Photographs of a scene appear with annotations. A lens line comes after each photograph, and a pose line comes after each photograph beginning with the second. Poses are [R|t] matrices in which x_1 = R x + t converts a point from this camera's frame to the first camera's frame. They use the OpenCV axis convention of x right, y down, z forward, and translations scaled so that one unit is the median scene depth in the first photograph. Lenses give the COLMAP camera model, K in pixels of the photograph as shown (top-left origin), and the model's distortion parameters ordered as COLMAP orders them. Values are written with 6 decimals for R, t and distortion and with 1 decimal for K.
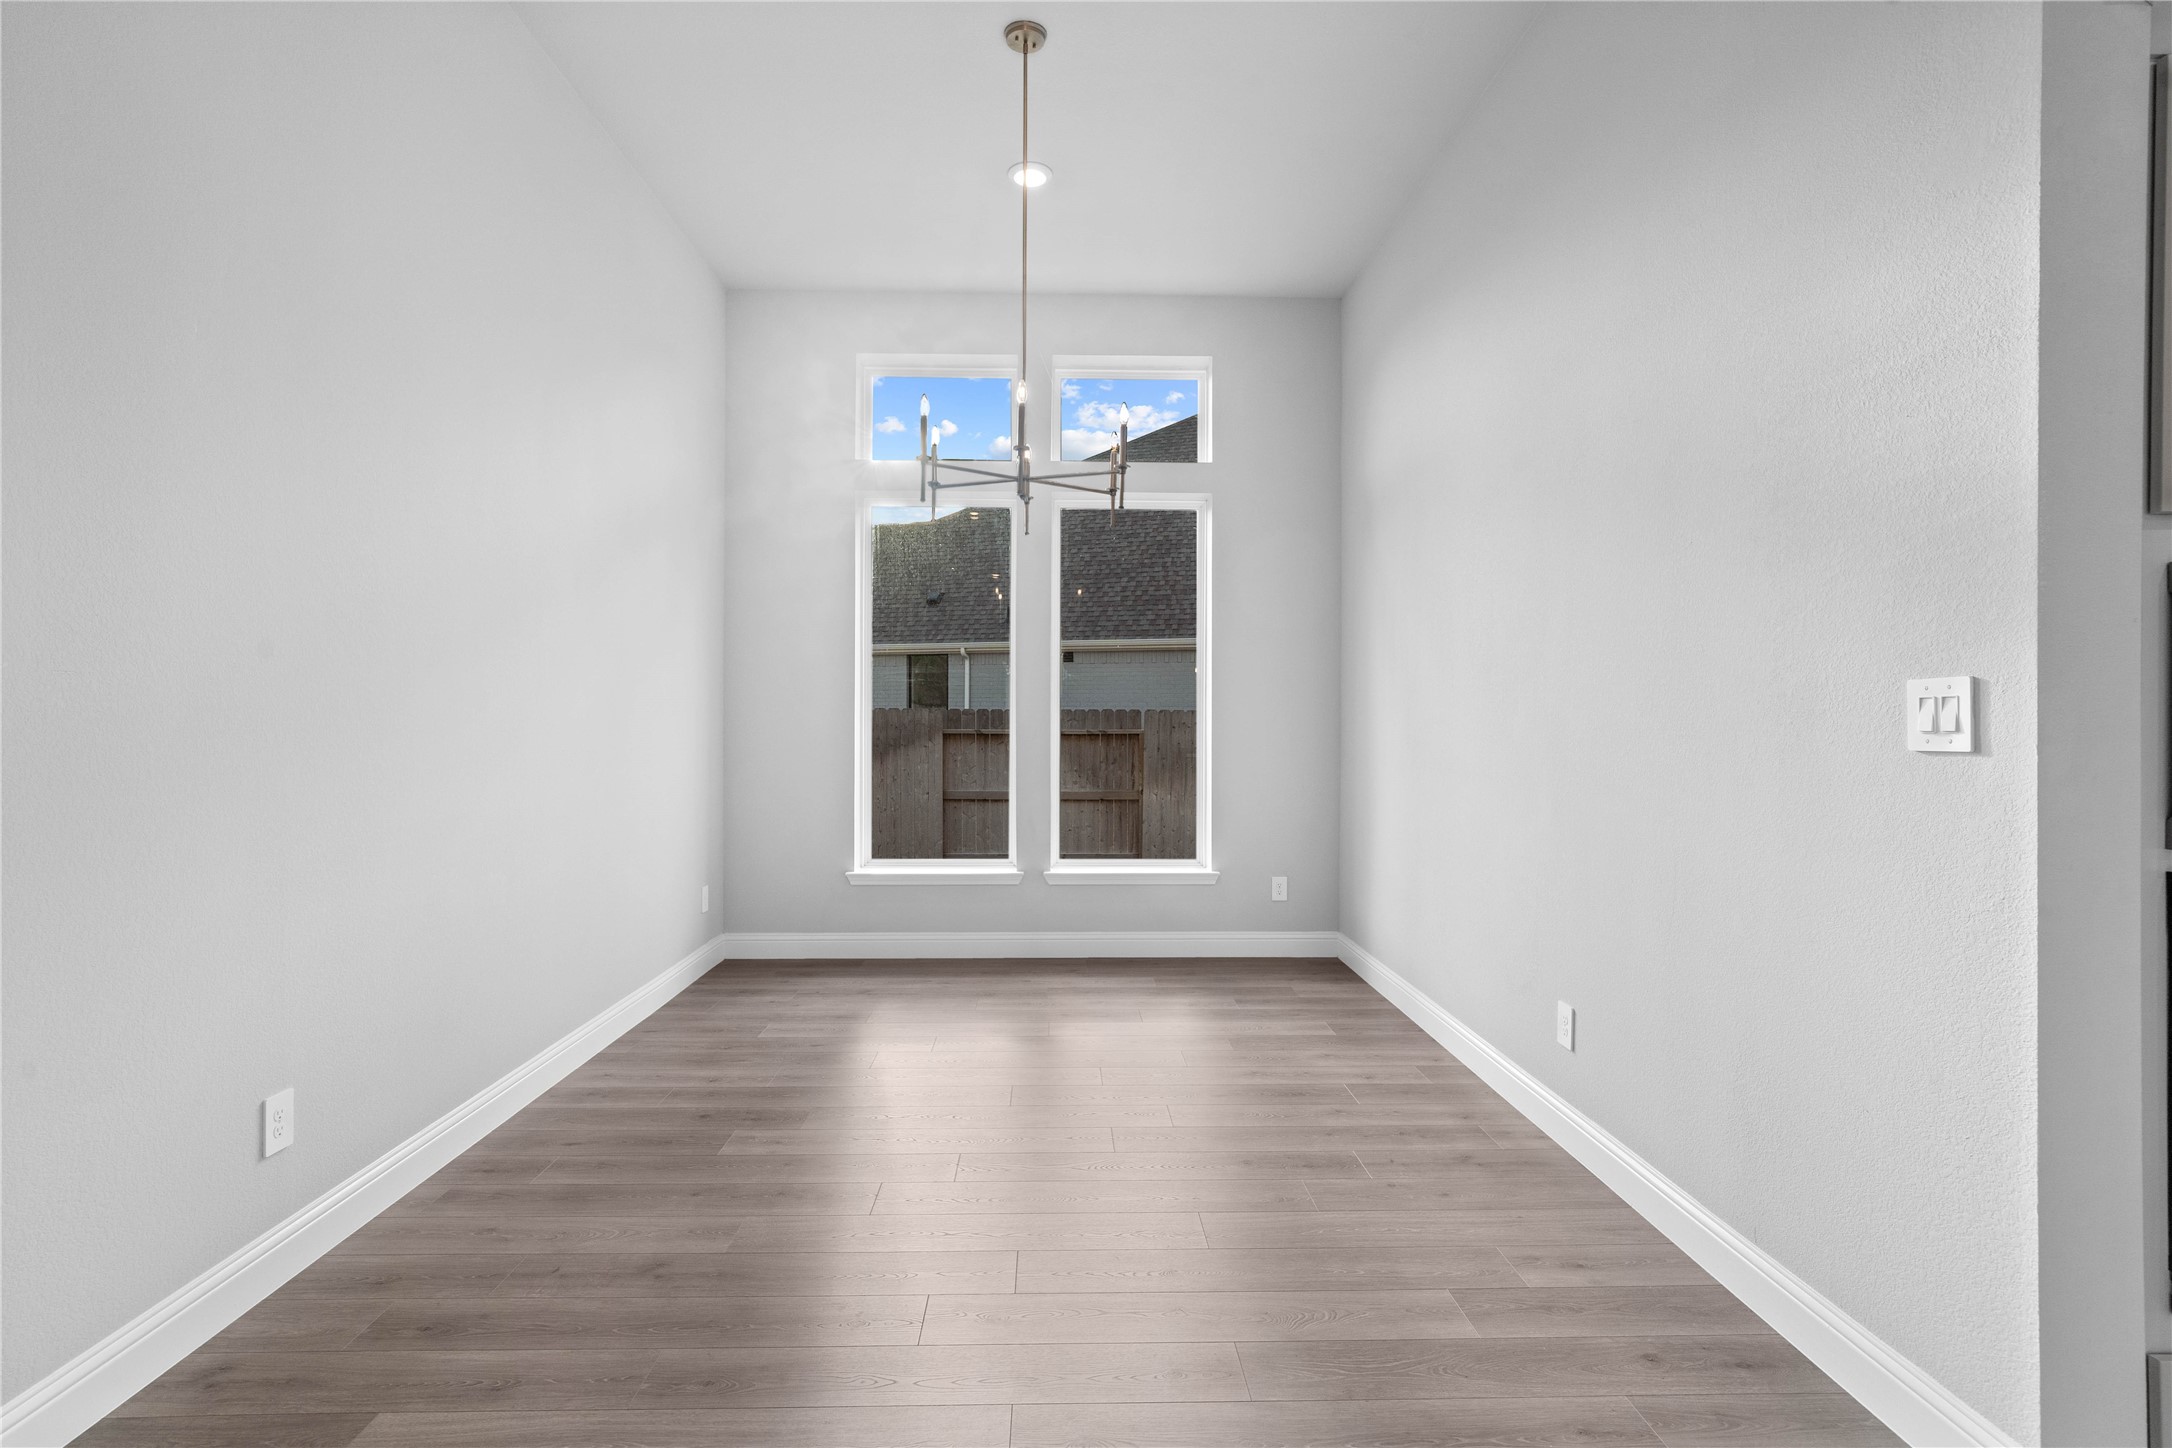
lens RADIAL K [[1068.8, 0, 1090.2], [0, 1068.8, 714.3], [0, 0, 1]] dist [-0.001951, -0.000015]
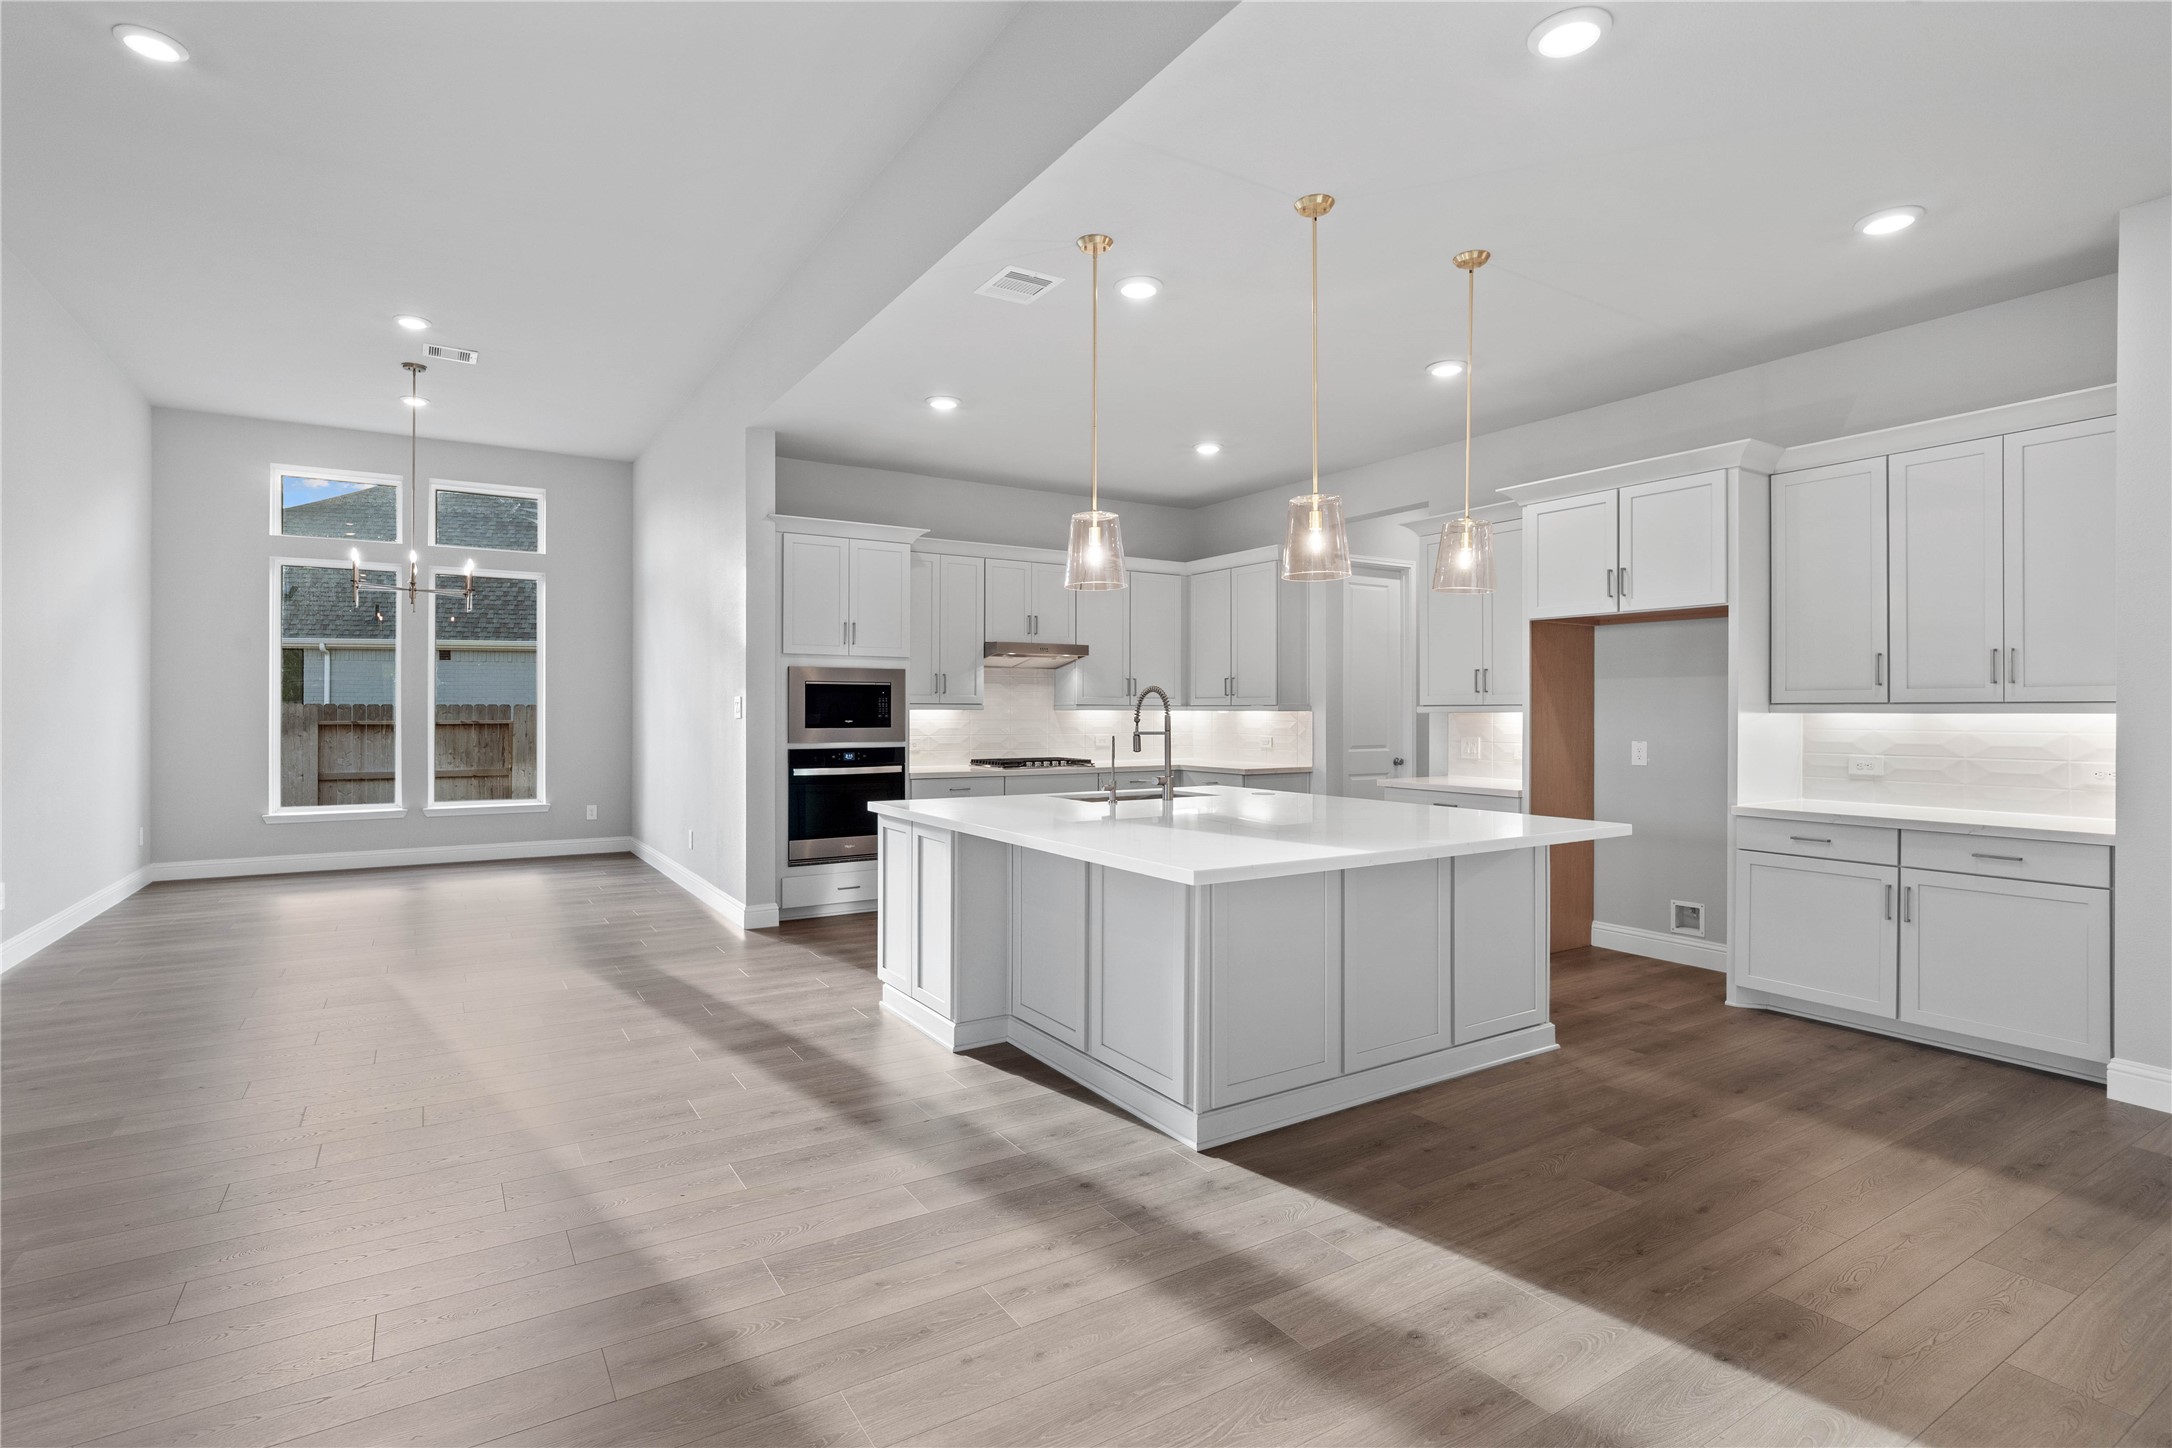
lens RADIAL K [[1012.5, 0, 1087.9], [0, 1012.5, 706.4], [0, 0, 1]] dist [-0.000701, -0.000097]
pose [[0.855773, 0.000109, 0.517351, 0.012299], [0.001140, 0.999997, -0.002097, 0.001136], [-0.517349, 0.002385, 0.855771, -0.404432]]
